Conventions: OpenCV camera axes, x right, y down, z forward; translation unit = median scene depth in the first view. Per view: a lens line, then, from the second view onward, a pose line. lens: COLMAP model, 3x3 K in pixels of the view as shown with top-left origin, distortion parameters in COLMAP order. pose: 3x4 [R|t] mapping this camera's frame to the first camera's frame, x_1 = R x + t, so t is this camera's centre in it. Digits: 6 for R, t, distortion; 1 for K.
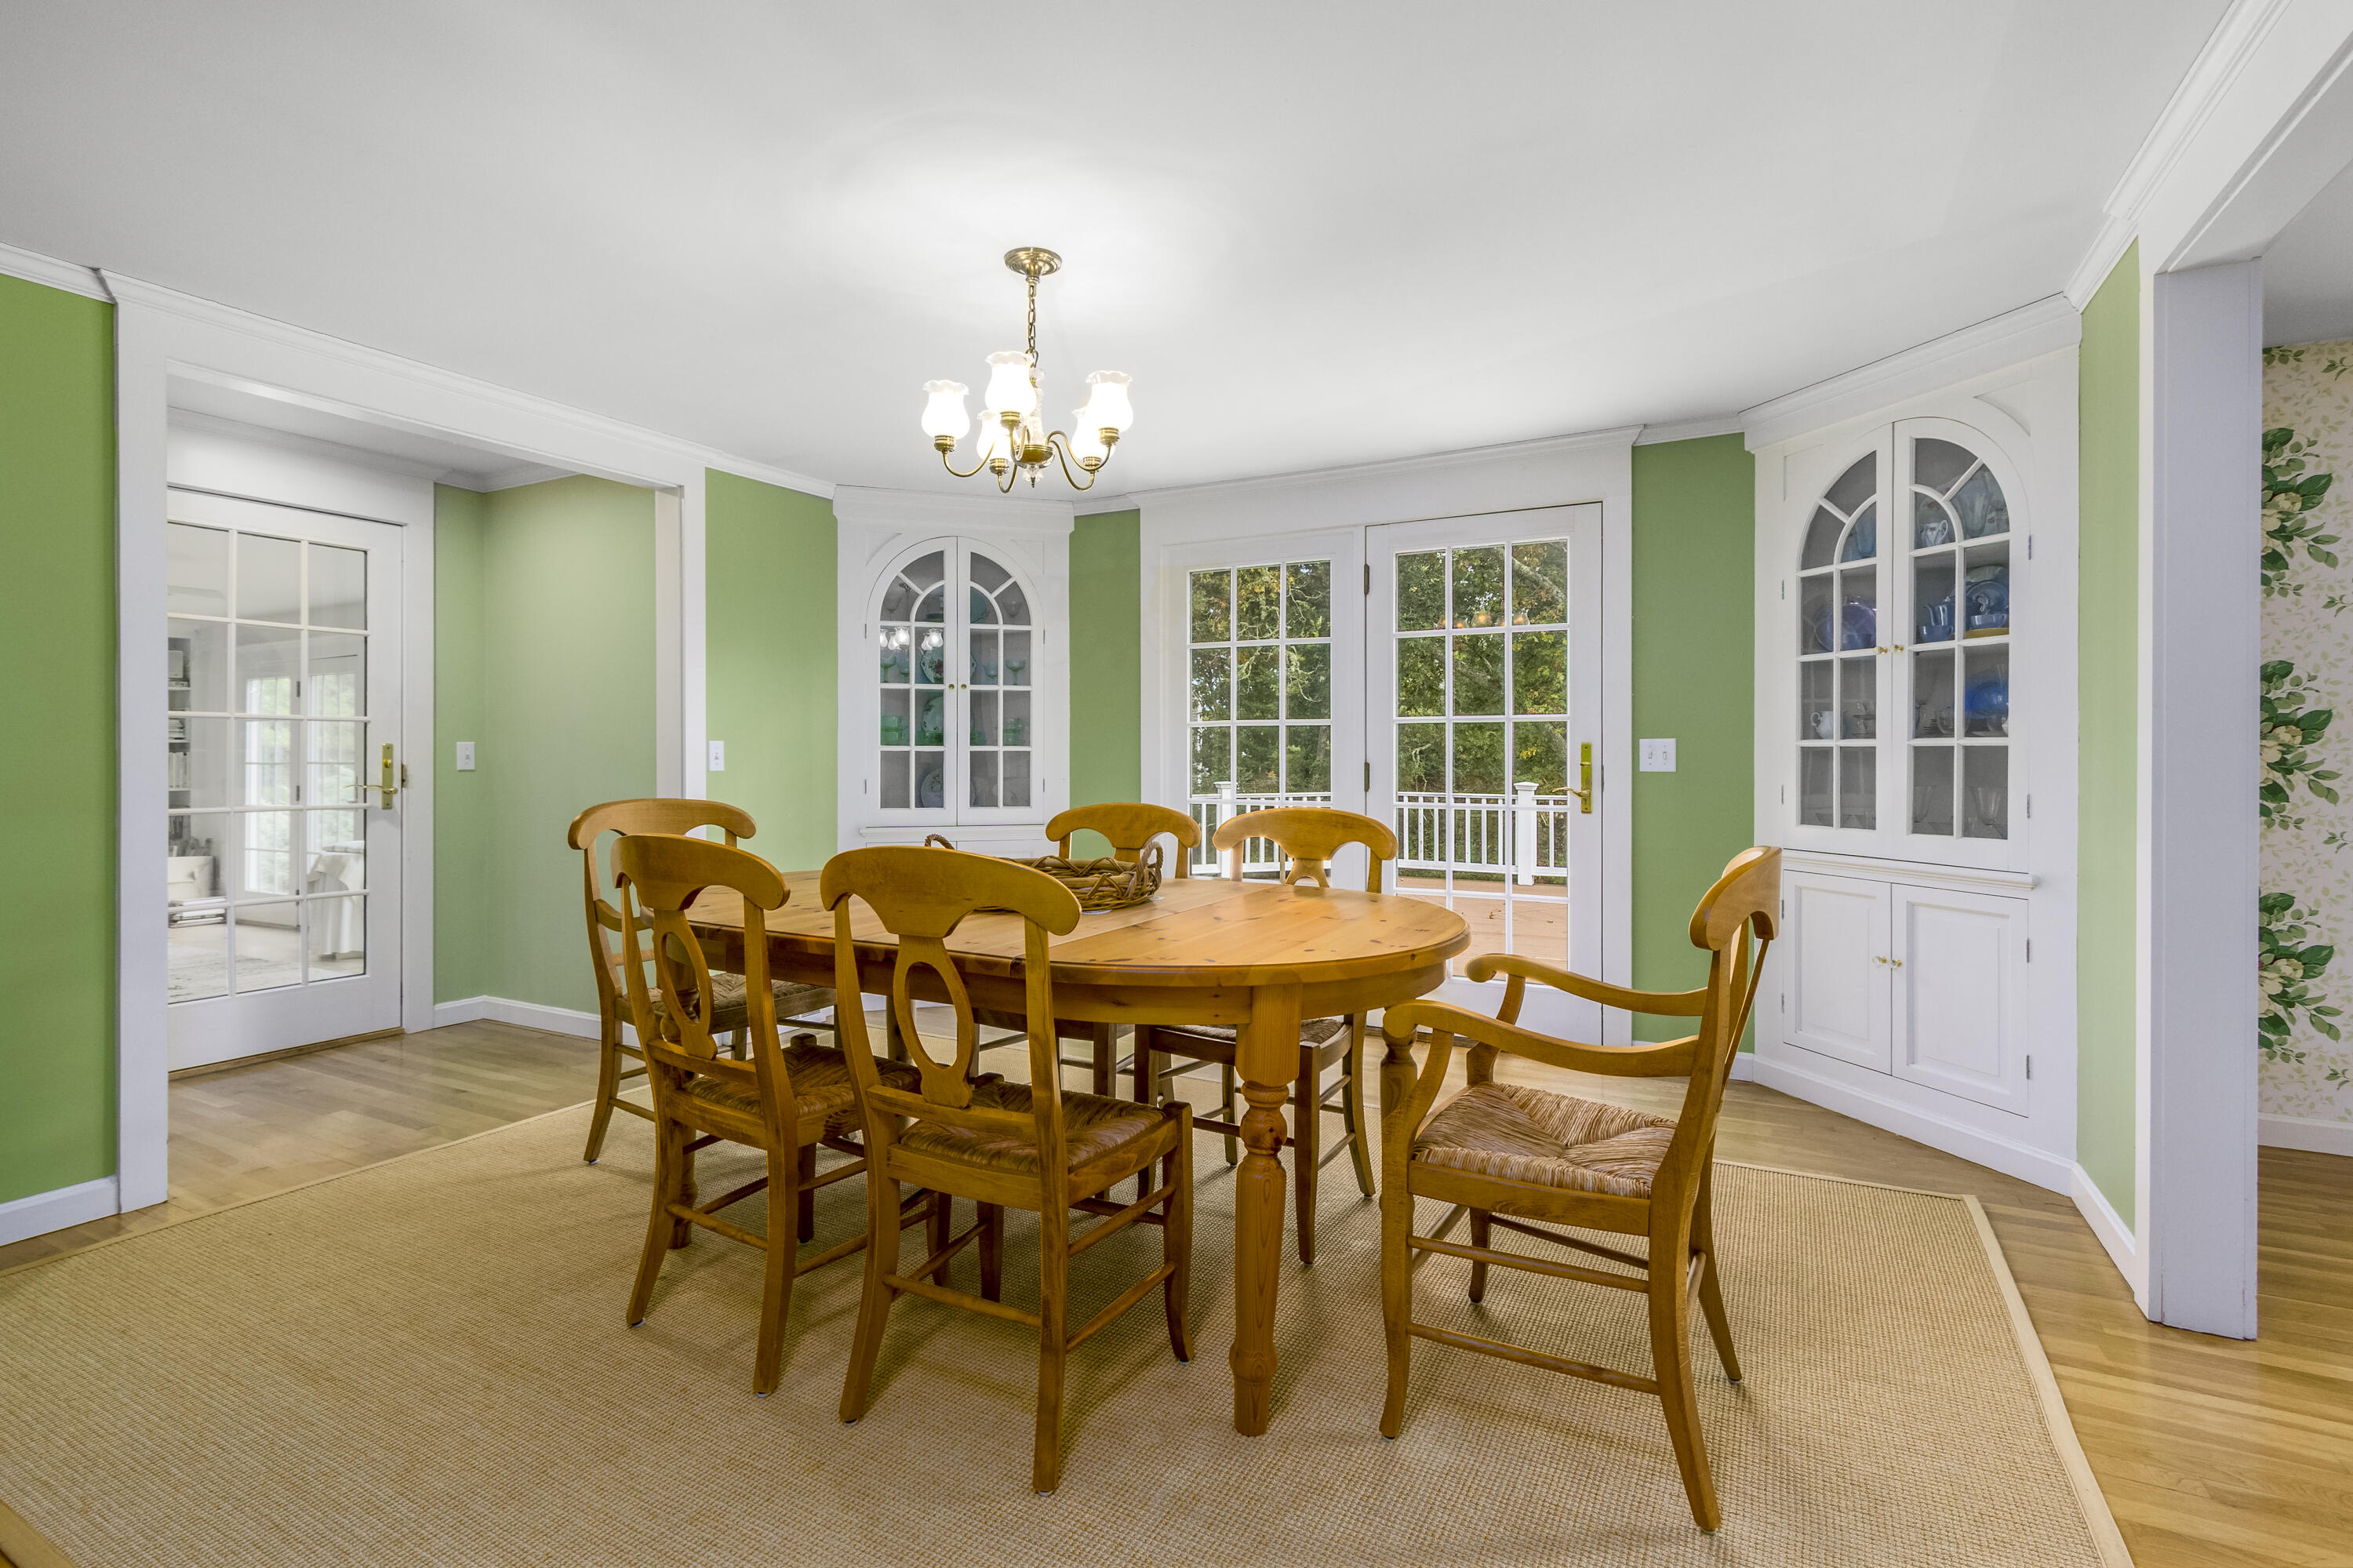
lens RADIAL K [[1082.1, 0, 1158.0], [0, 1082.1, 776.0], [0, 0, 1]] dist [0.002249, -0.000244]
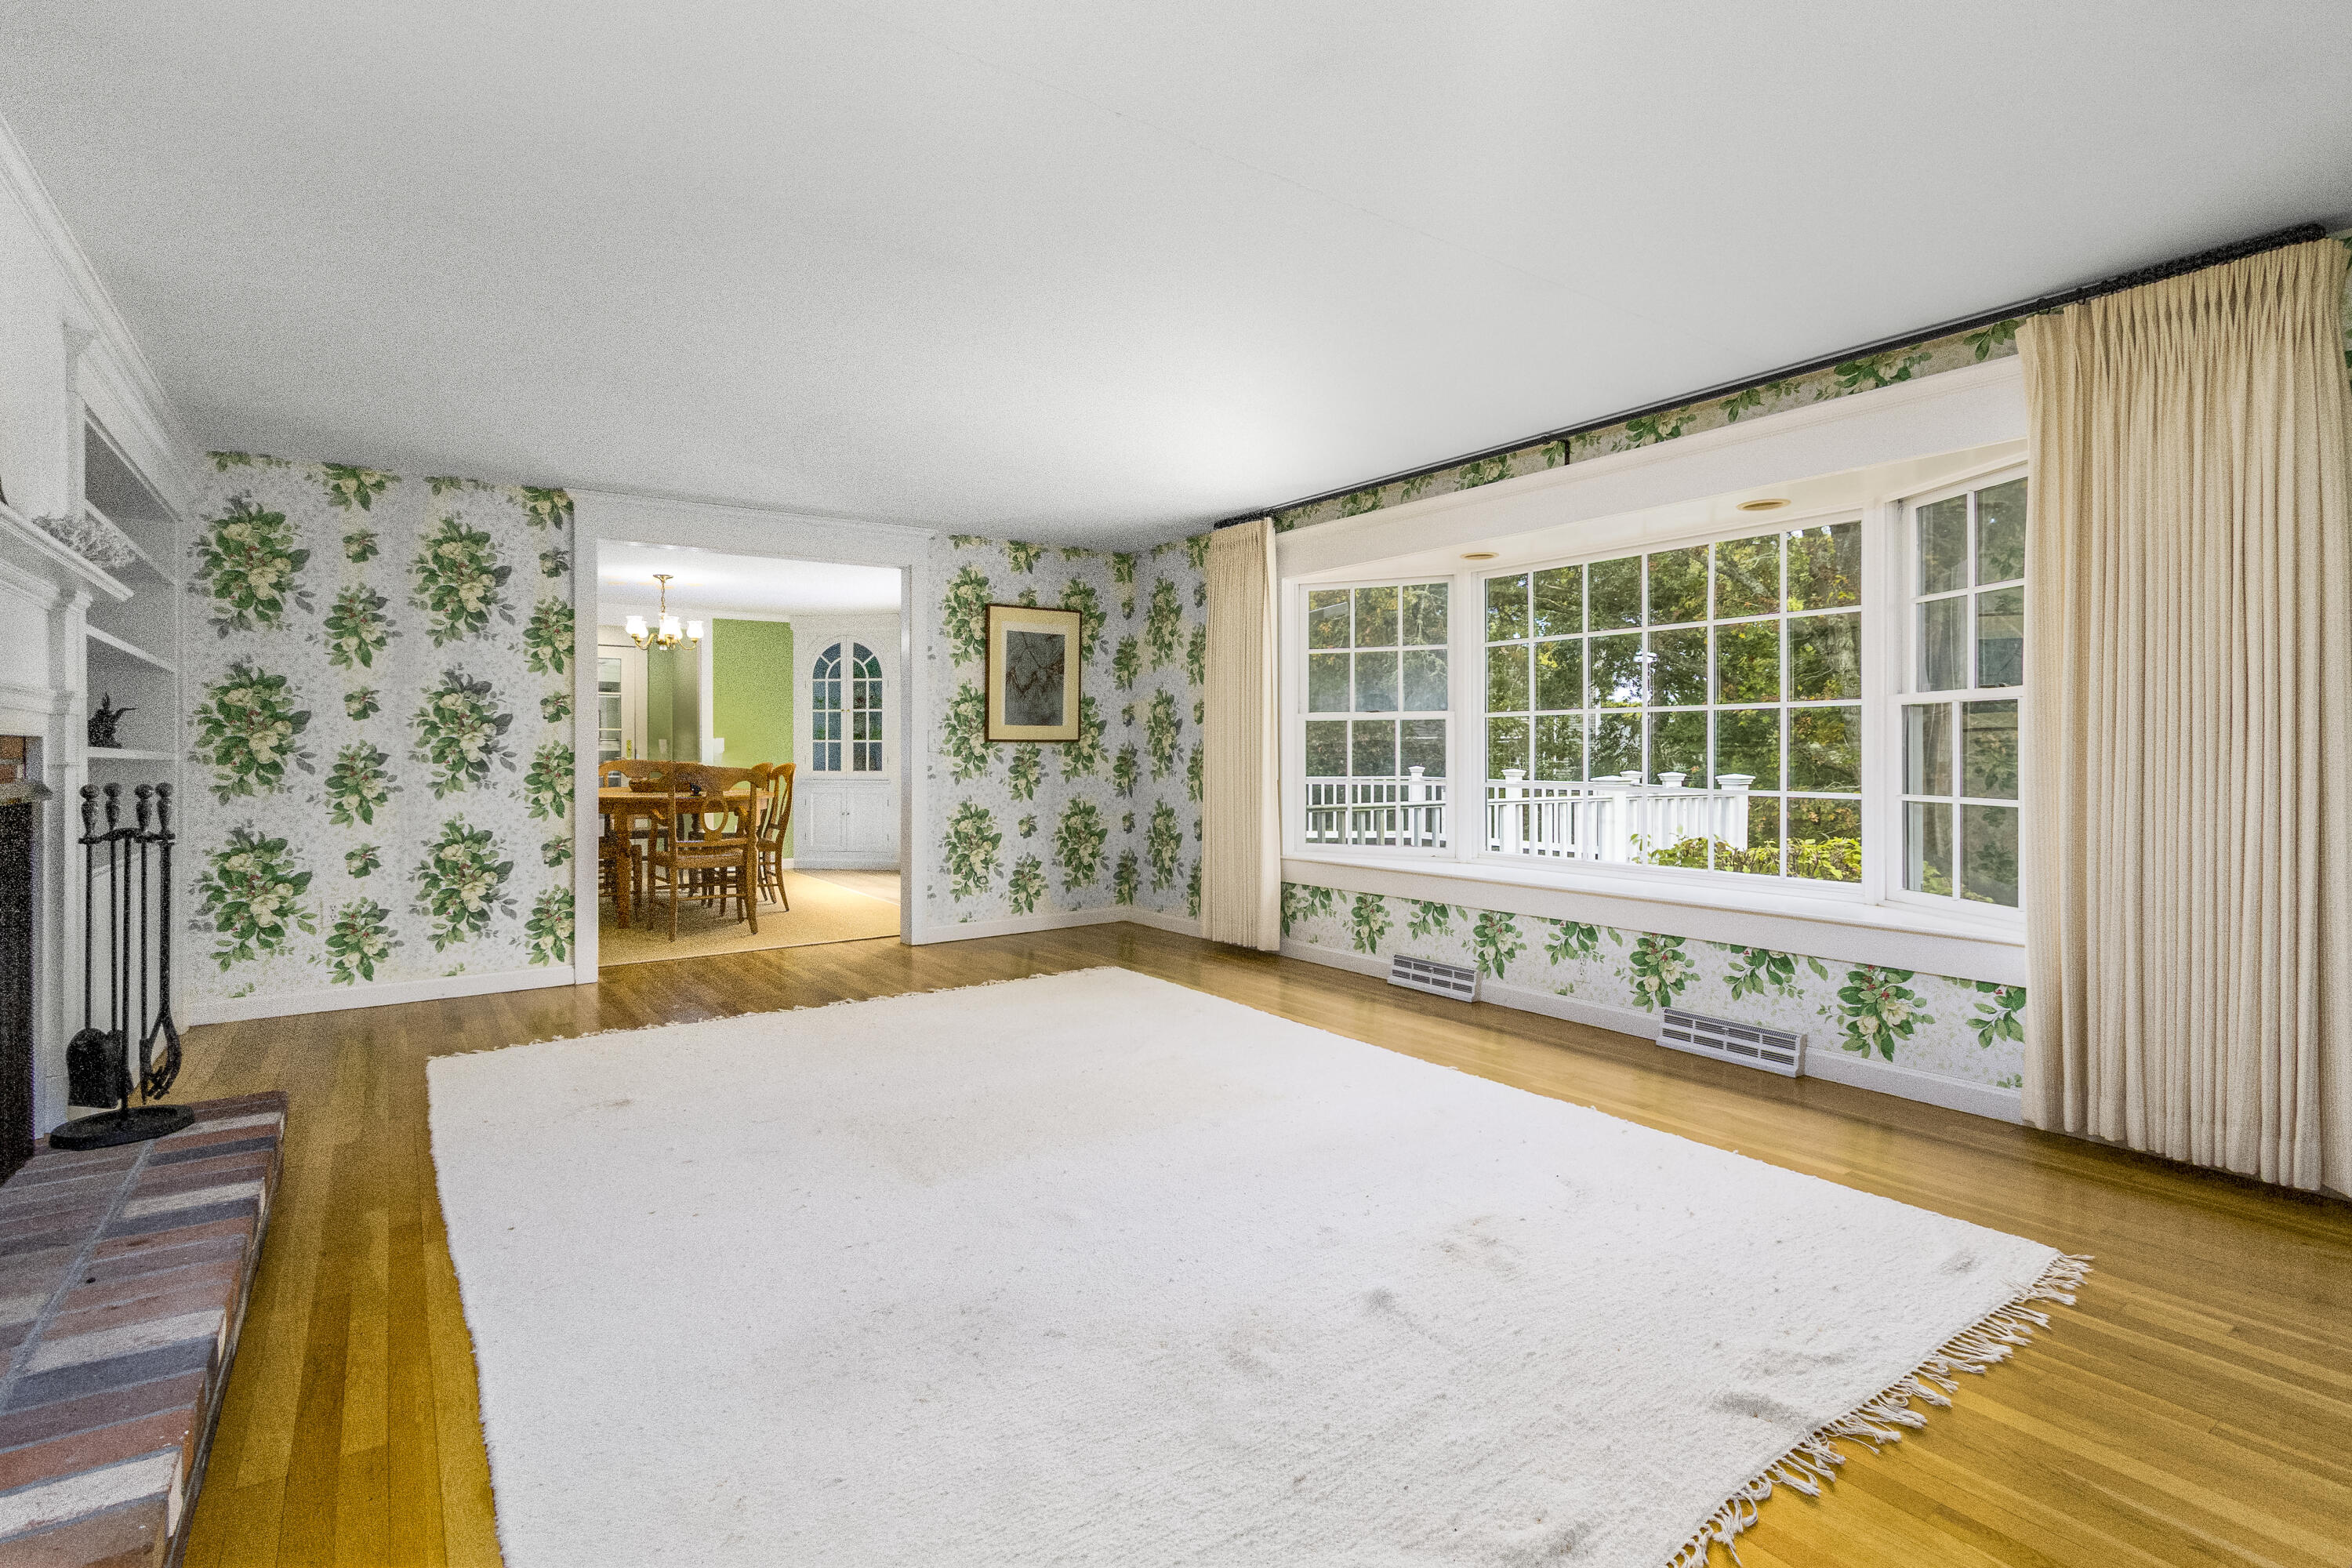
lens RADIAL K [[1081.6, 0, 1157.5], [0, 1081.6, 776.0], [0, 0, 1]] dist [0.002249, -0.000244]
pose [[0.907144, 0.016851, -0.420482, 1.174962], [-0.013769, 0.999851, 0.010365, 0.010364], [0.420594, -0.003613, 0.907242, -0.574222]]
